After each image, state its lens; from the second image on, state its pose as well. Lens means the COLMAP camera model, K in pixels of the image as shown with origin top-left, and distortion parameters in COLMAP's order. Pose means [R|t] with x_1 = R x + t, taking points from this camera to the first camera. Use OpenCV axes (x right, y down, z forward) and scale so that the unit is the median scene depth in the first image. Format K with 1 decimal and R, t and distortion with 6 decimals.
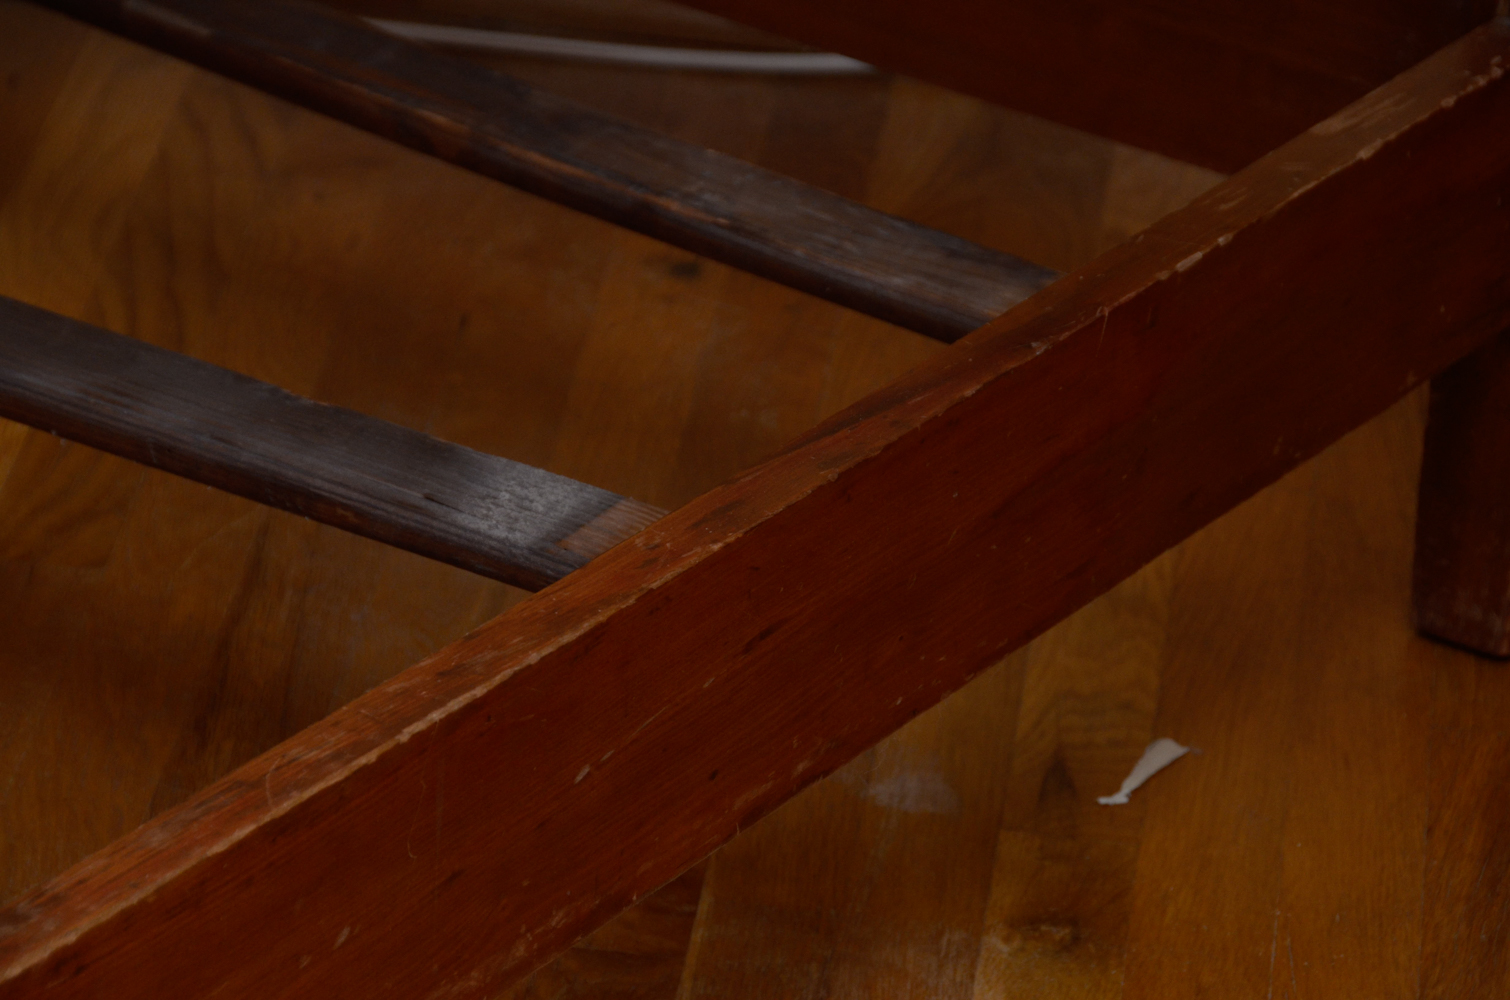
lens RADIAL K [[7671.7, 0, 729.9], [0, 7671.7, 474.6], [0, 0, 1]] dist [1.527923, 0.000000]
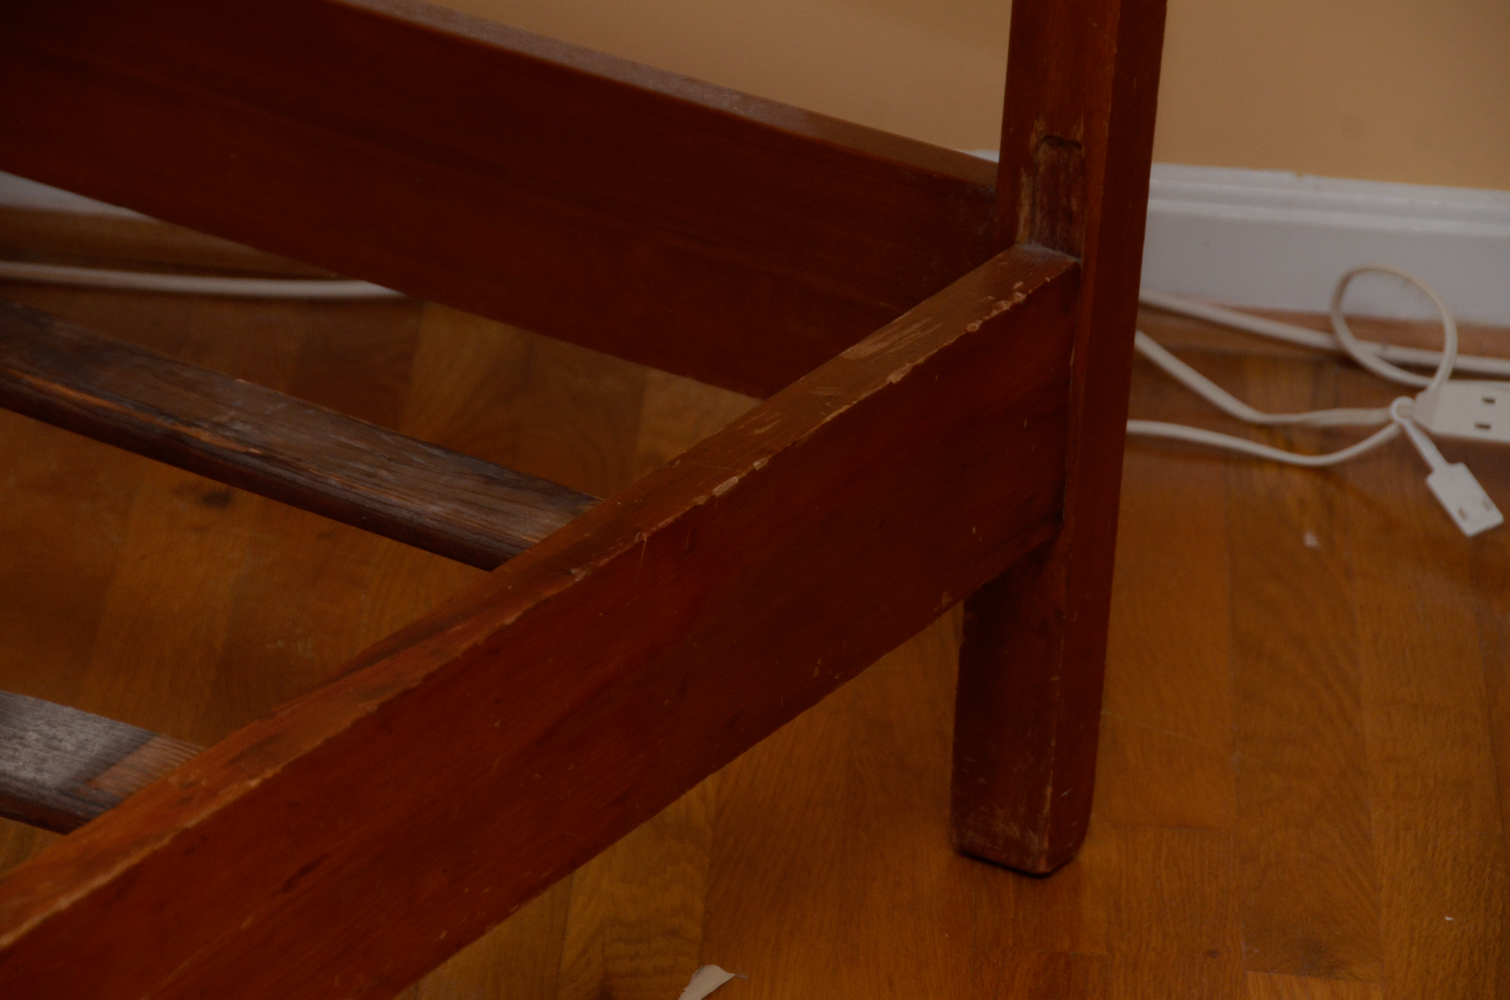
lens RADIAL K [[9228.7, 0, 754.0], [0, 9228.7, 497.9], [0, 0, 1]] dist [0.304033, 0.000000]
pose [[0.997987, -0.017675, 0.060902, -0.009500], [0.019153, 0.999534, -0.023770, 0.002431], [-0.060453, 0.024889, 0.997861, -0.187937]]
